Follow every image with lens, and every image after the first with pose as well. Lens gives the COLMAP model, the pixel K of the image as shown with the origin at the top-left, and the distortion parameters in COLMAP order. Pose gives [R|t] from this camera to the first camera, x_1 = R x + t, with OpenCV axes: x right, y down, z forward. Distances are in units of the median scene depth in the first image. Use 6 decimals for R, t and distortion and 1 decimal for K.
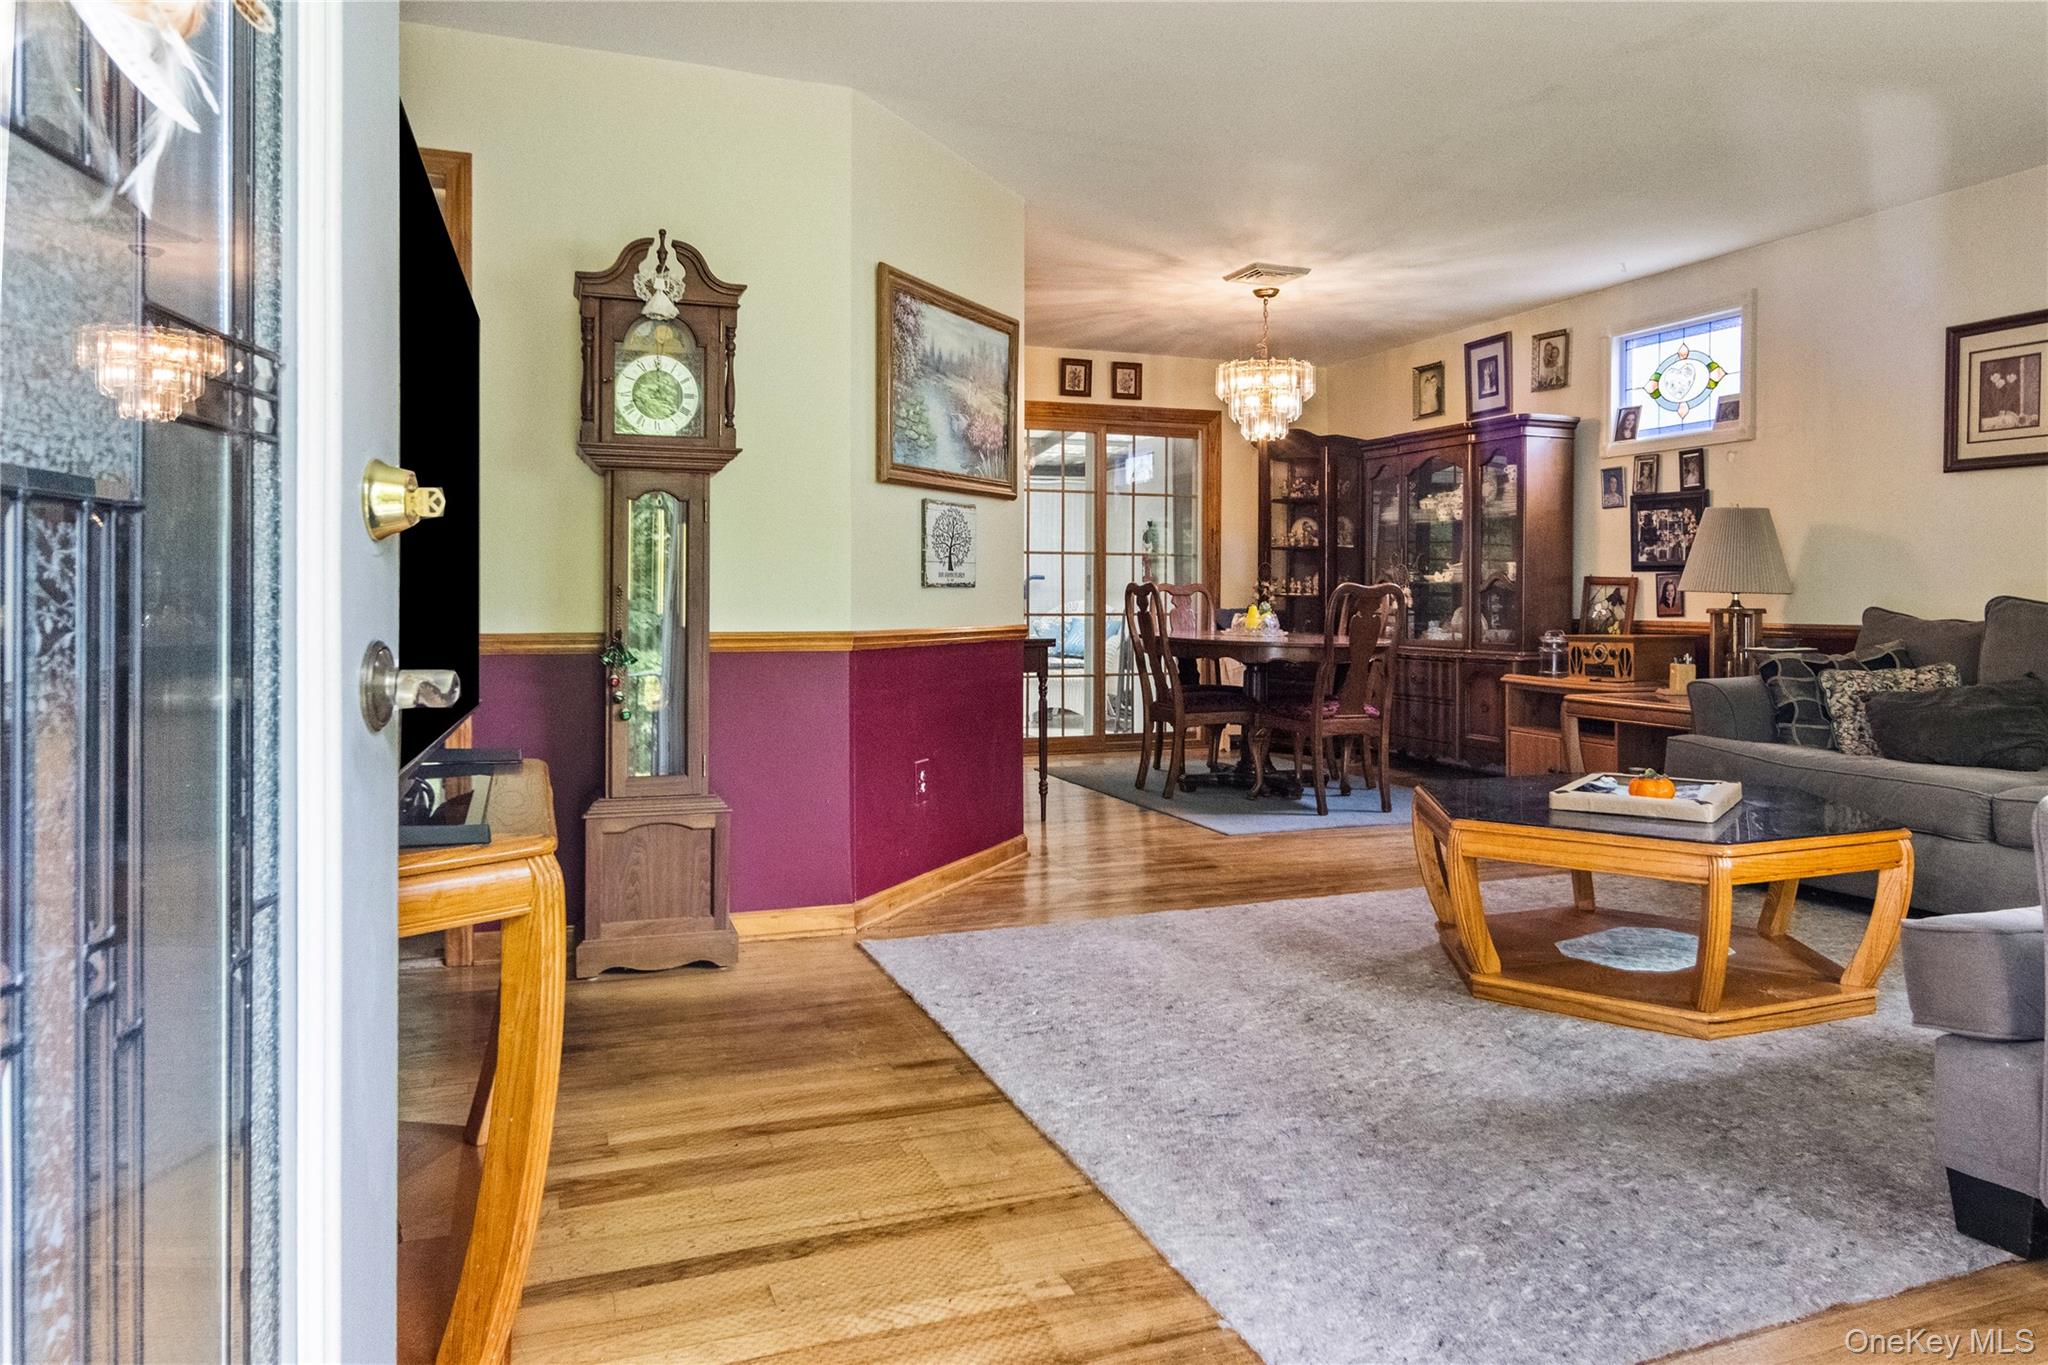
lens RADIAL K [[1331.8, 0, 1026.0], [0, 1331.8, 600.8], [0, 0, 1]] dist [-0.001675, -0.000917]
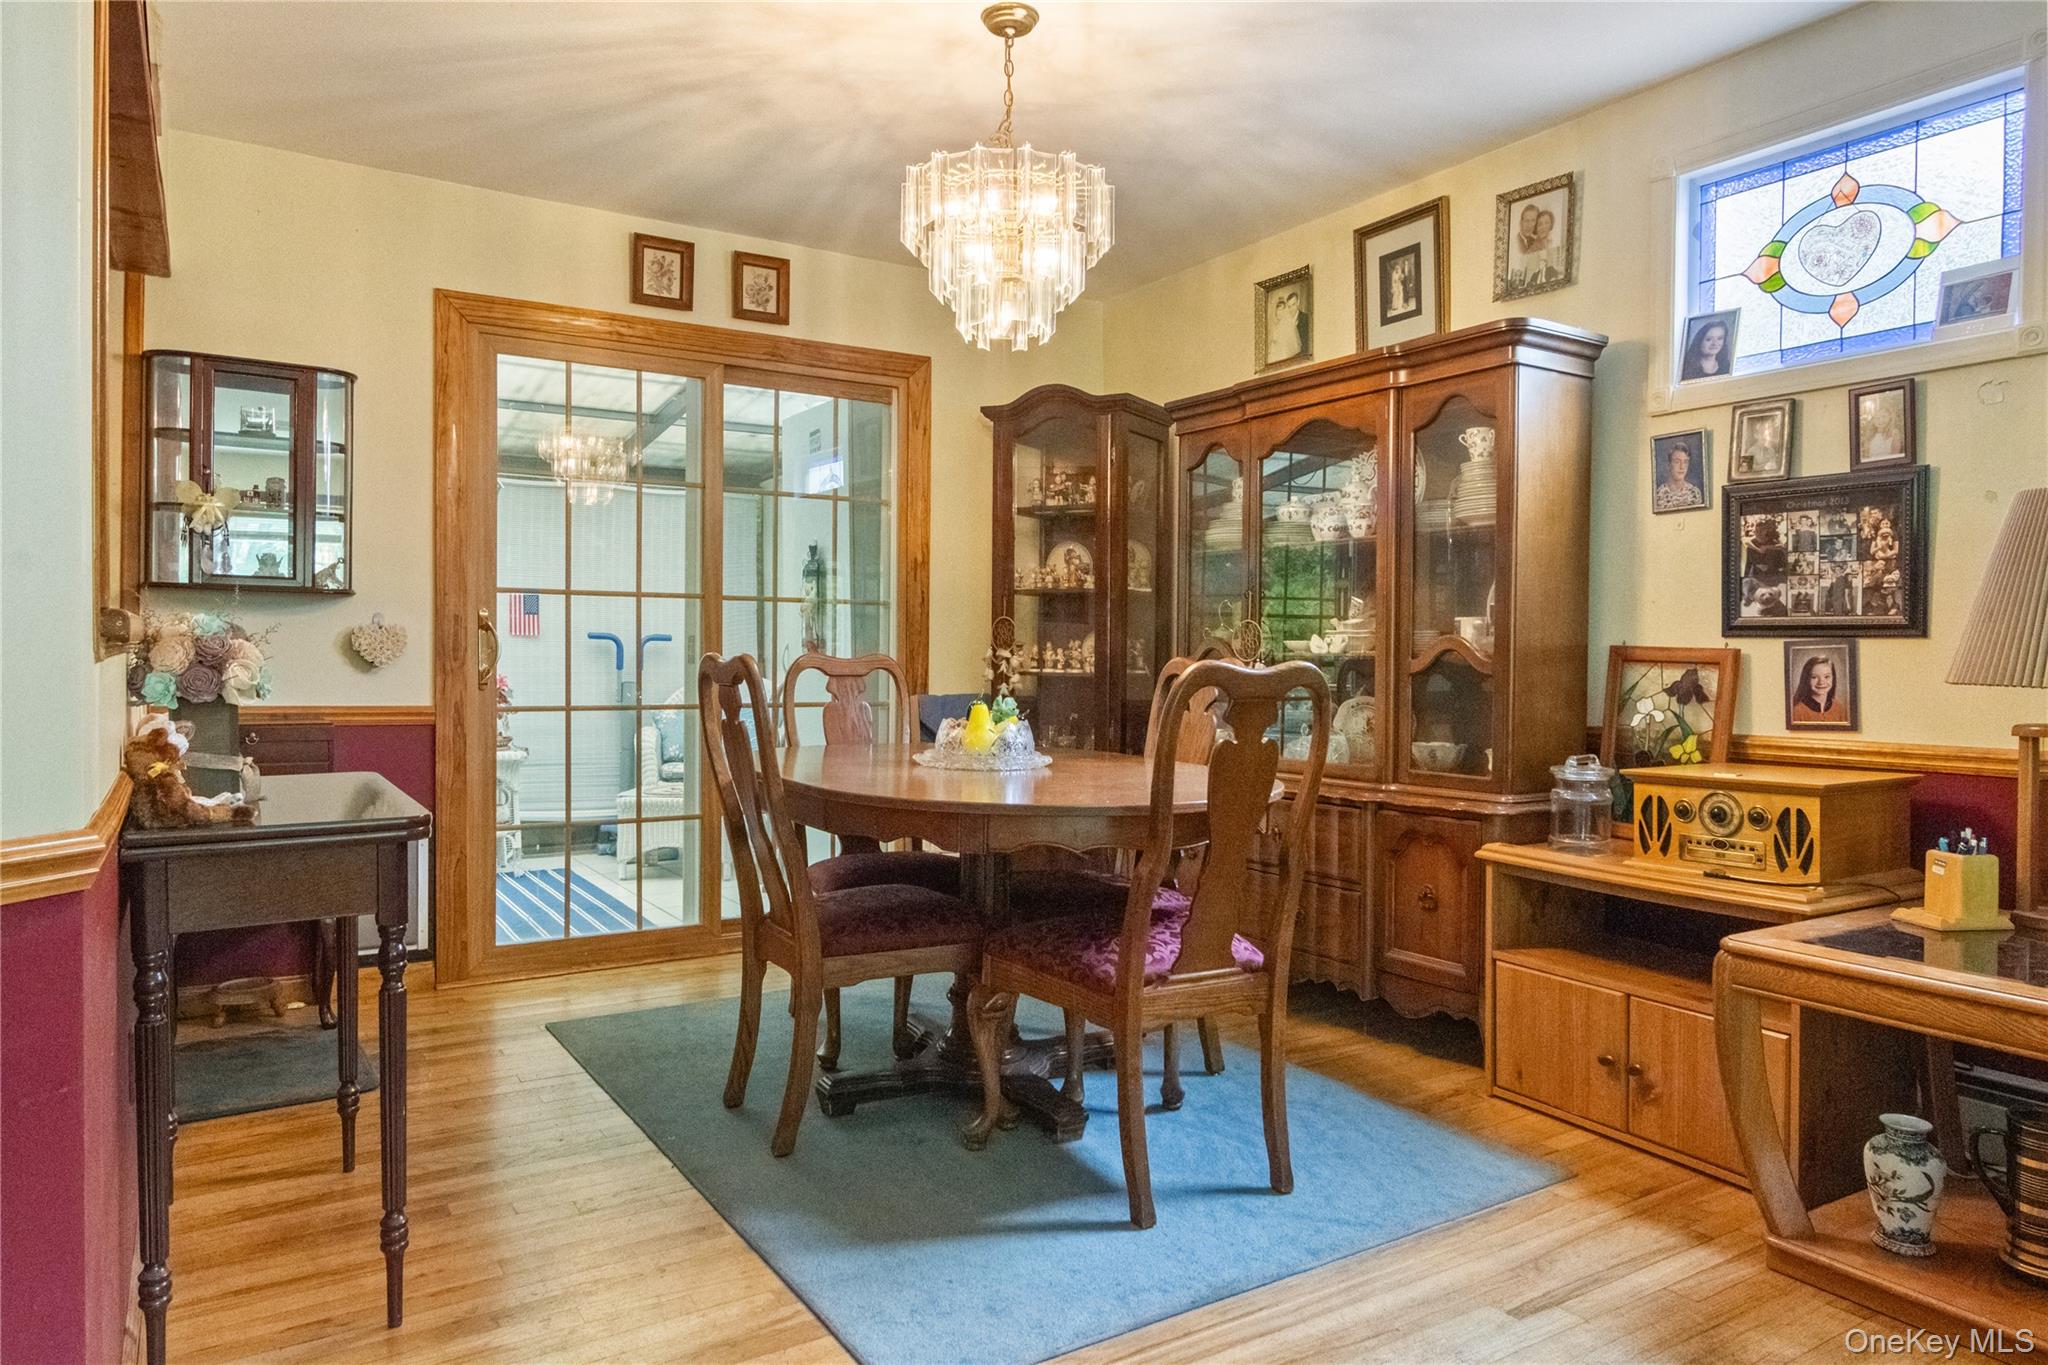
lens RADIAL K [[1308.5, 0, 1030.1], [0, 1308.5, 669.1], [0, 0, 1]] dist [-0.002520, 0.001089]
pose [[0.979888, 0.001586, 0.199543, 0.099616], [-0.003041, 0.999971, 0.006985, -0.012562], [-0.199527, -0.007451, 0.979864, 0.566653]]
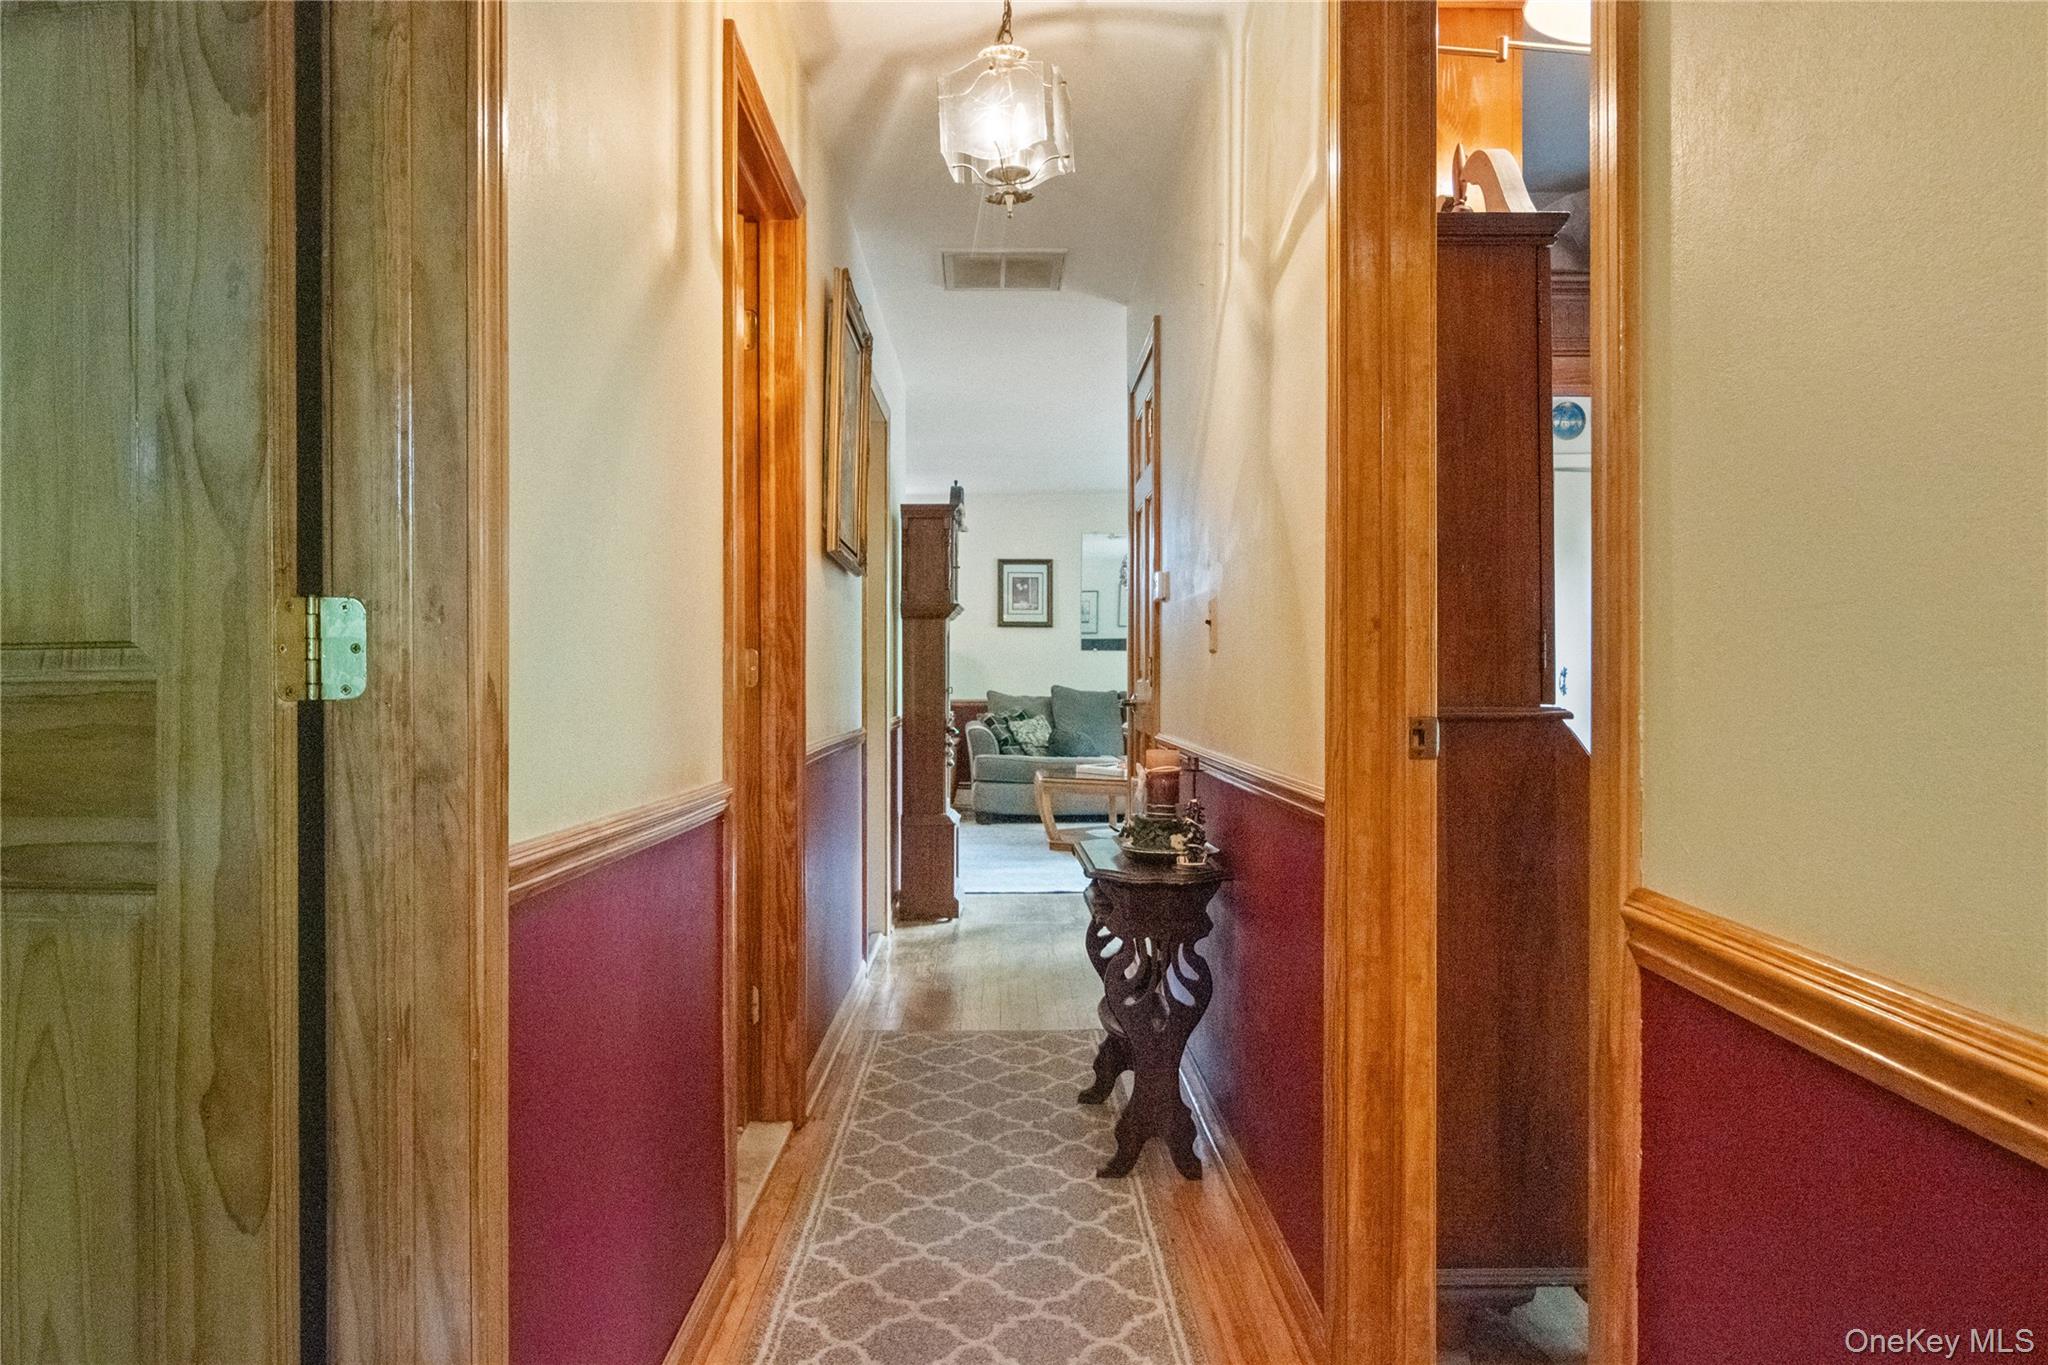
lens RADIAL K [[1308.5, 0, 1030.1], [0, 1308.5, 669.1], [0, 0, 1]] dist [-0.002520, 0.001089]
pose [[0.343806, -0.000173, 0.939041, -0.972229], [0.005493, 0.999983, -0.001827, -0.019464], [-0.939025, 0.005786, 0.343801, 0.181324]]
